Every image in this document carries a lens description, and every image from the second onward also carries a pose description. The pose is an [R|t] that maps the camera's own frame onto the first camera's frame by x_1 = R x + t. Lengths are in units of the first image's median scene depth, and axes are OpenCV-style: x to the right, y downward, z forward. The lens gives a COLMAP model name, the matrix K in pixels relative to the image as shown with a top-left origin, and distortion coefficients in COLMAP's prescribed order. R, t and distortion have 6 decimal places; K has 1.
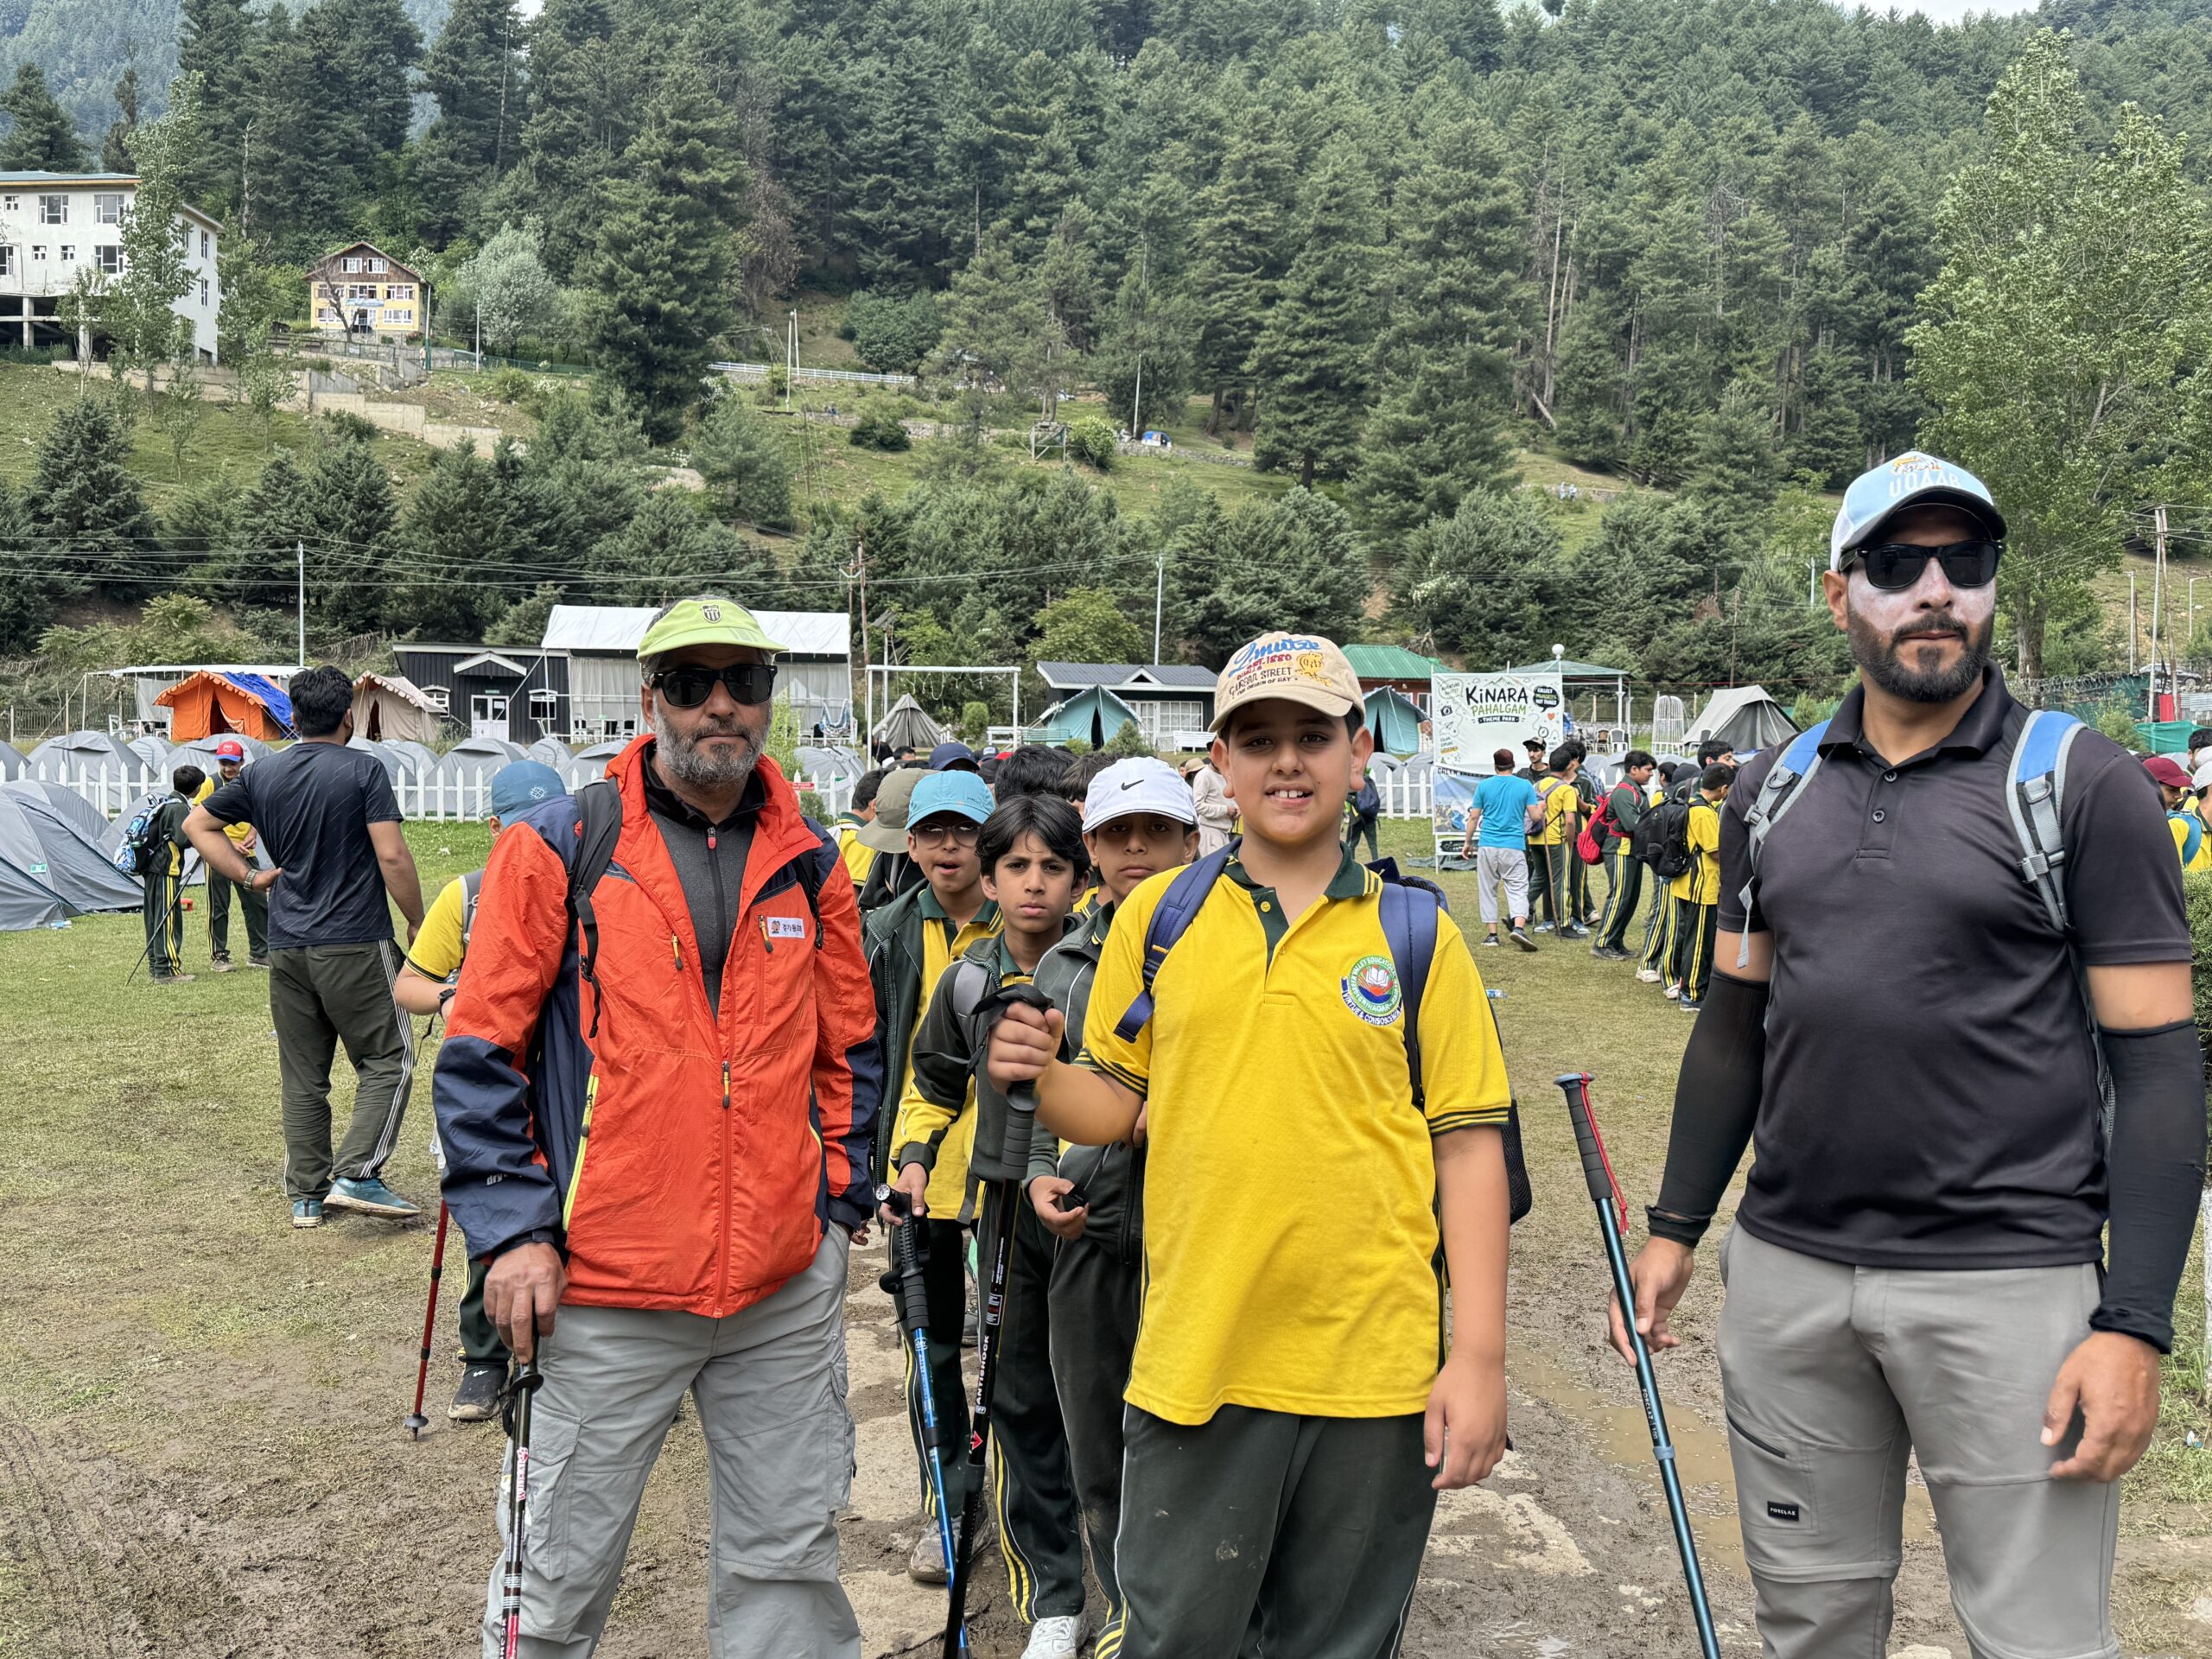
lens RADIAL K [[1838.2, 0, 1106.0], [0, 1838.2, 829.5], [0, 0, 1]] dist [0.000451, -0.076512]
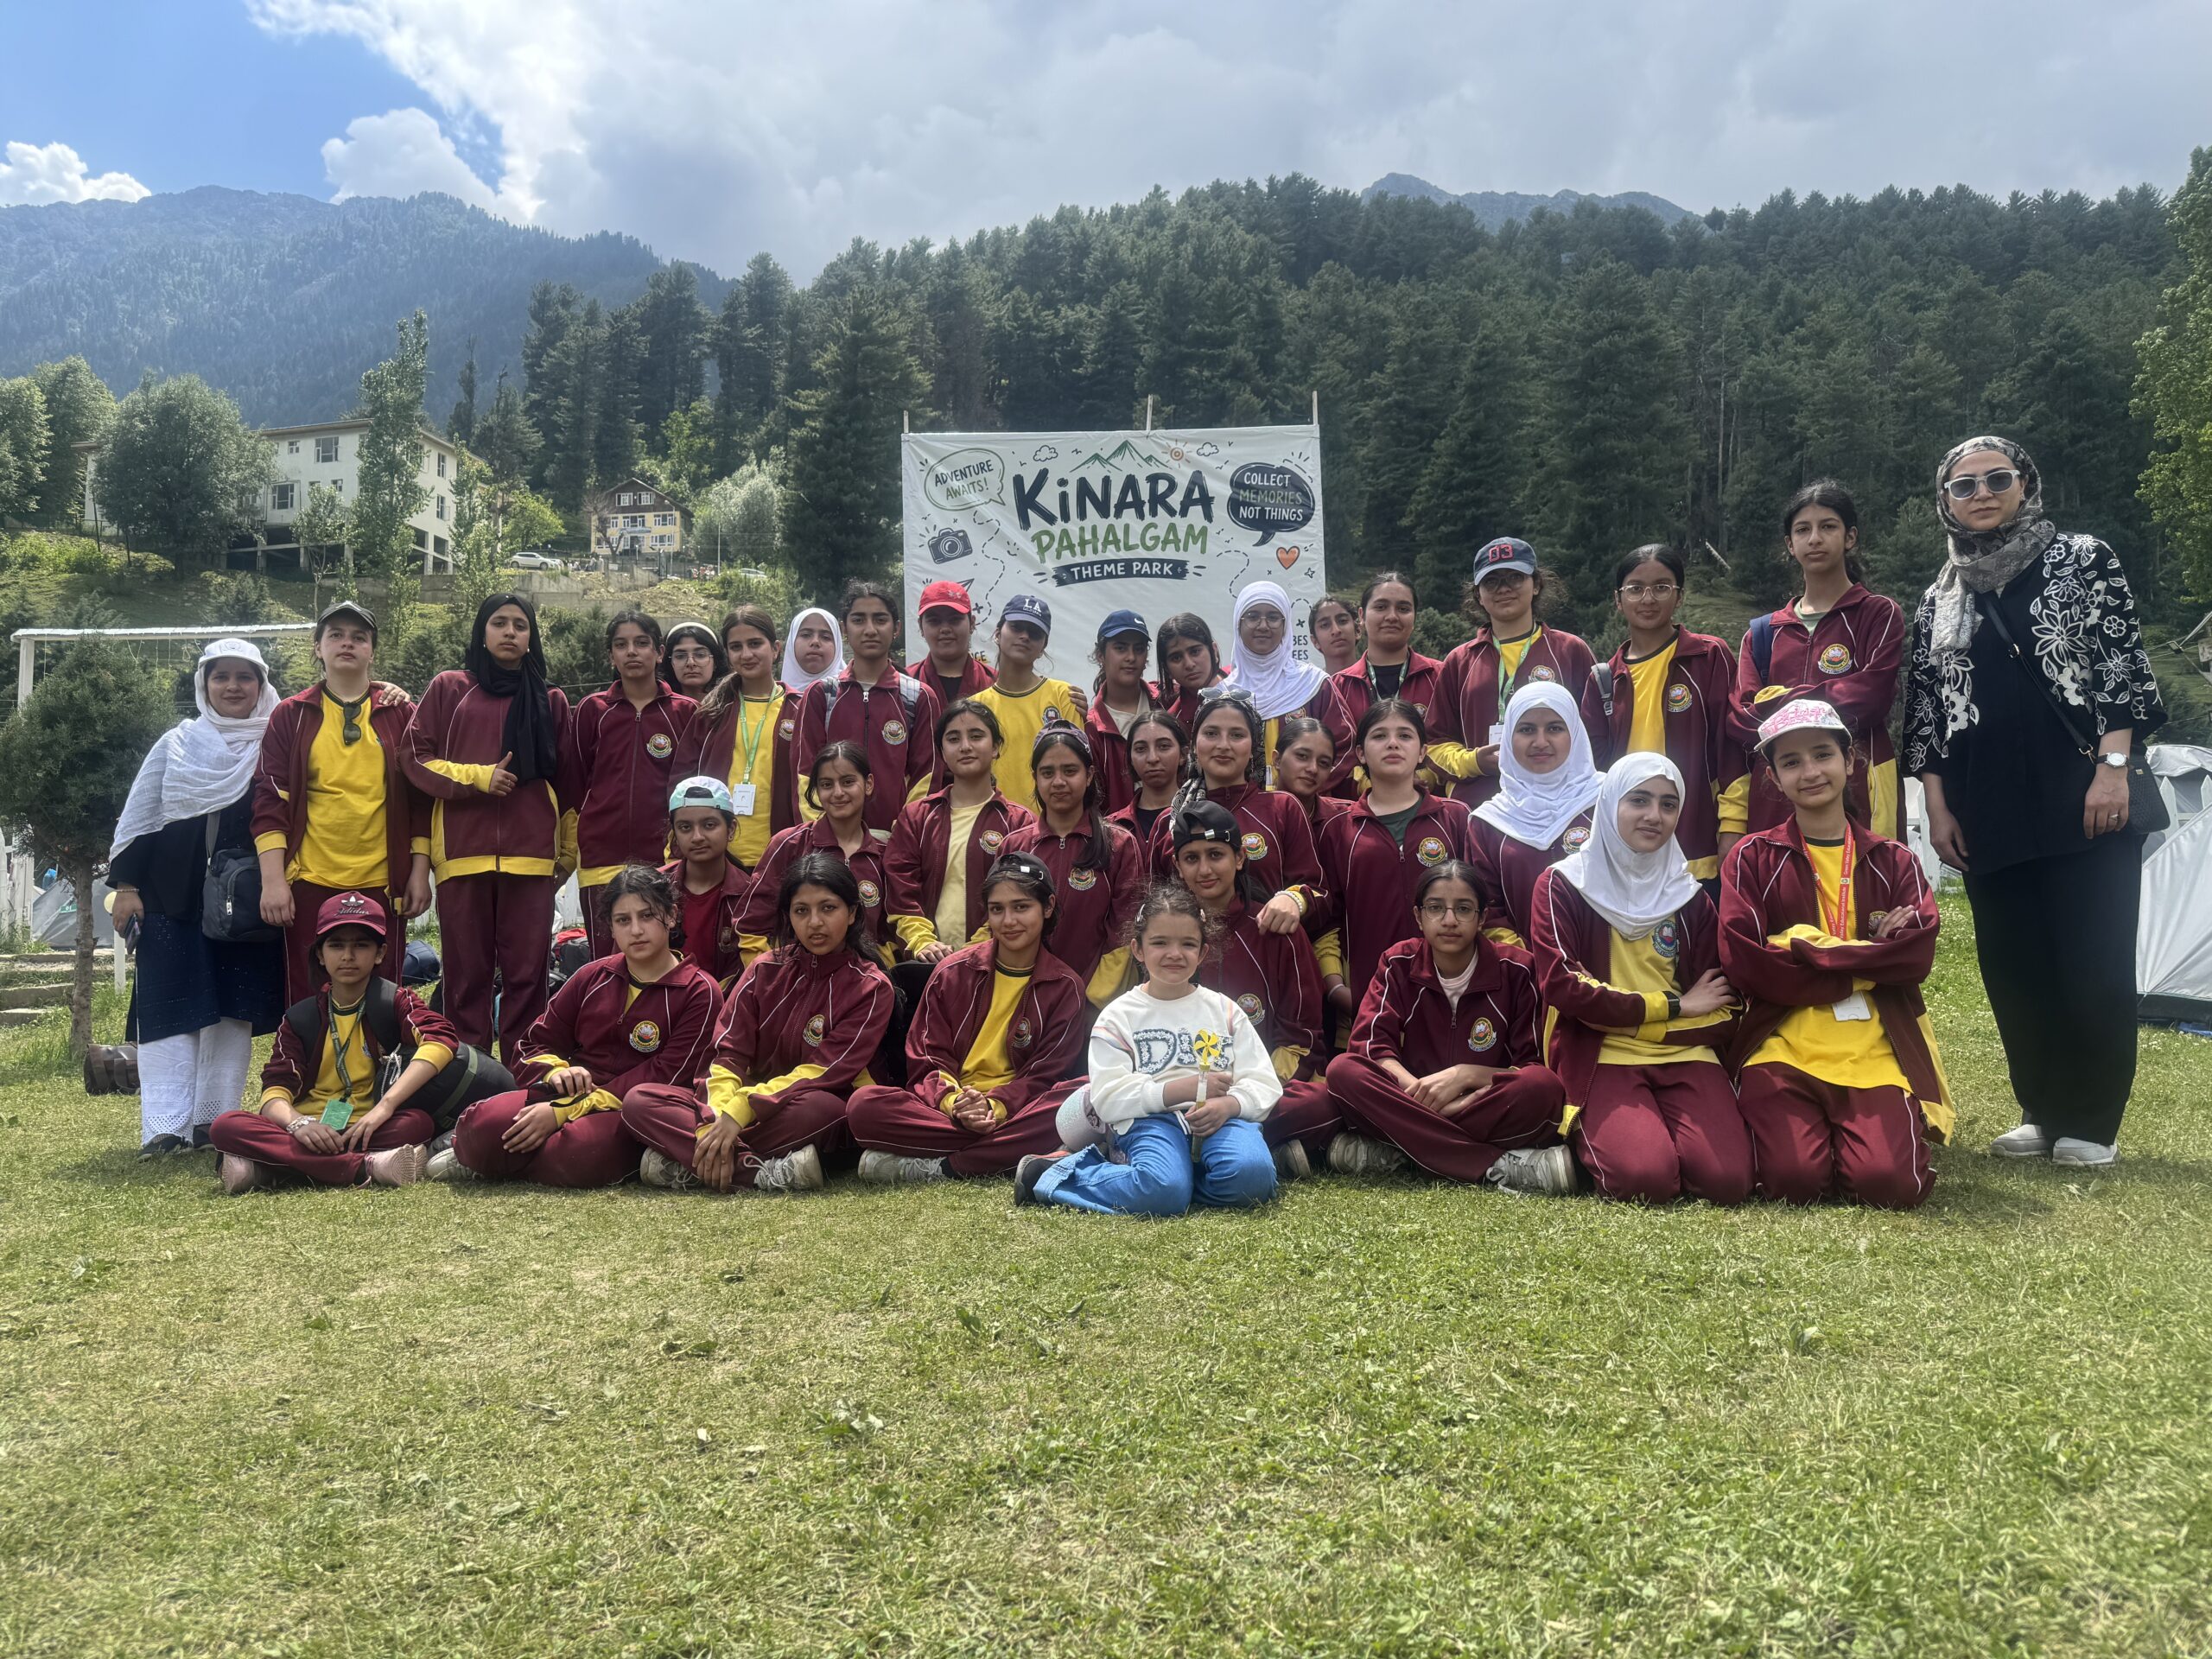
lens RADIAL K [[1522.5, 0, 1104.8], [0, 1522.5, 822.3], [0, 0, 1]] dist [0.027861, -0.047004]
pose [[0.984851, -0.042375, -0.168148, 0.045592], [0.025414, 0.994483, -0.101774, 0.001997], [0.171533, 0.095959, 0.980494, 0.132814]]
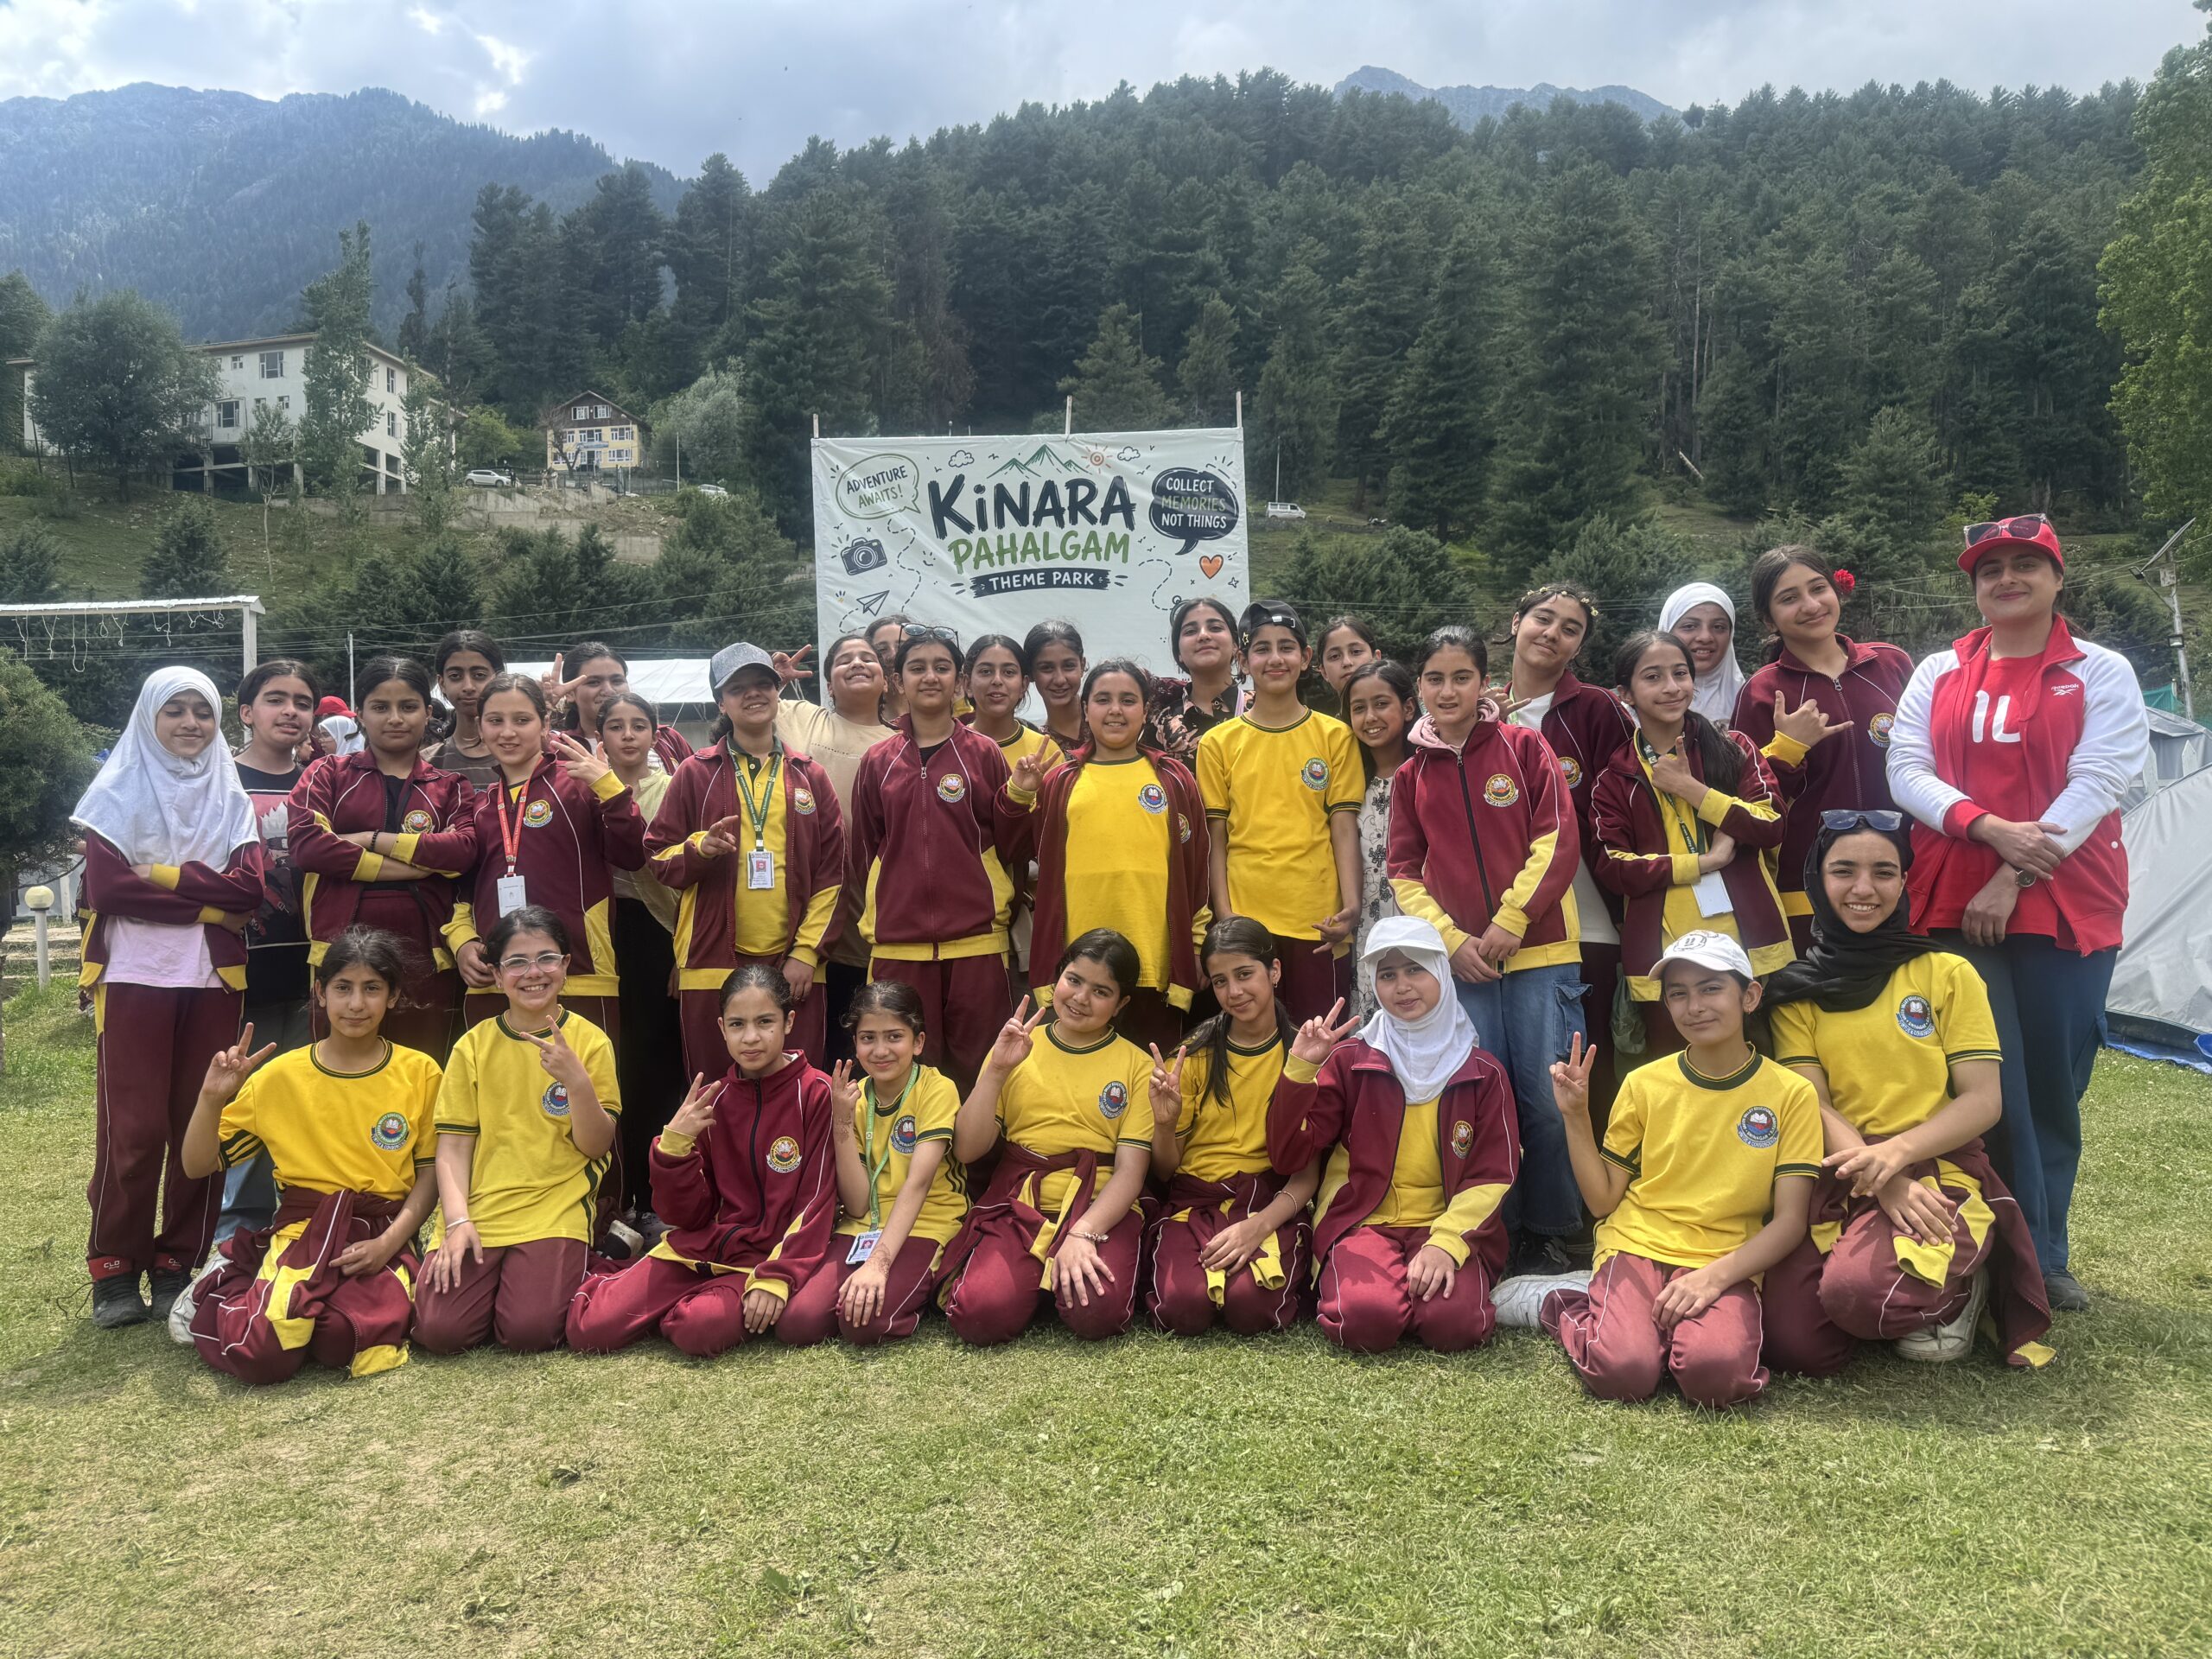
lens RADIAL K [[1529.0, 0, 1105.6], [0, 1529.0, 833.5], [0, 0, 1]] dist [0.006286, -0.021581]
pose [[0.987337, -0.041156, -0.153208, 0.047184], [0.035830, 0.998659, -0.037363, -0.001209], [0.154540, 0.031400, 0.987487, 0.133502]]
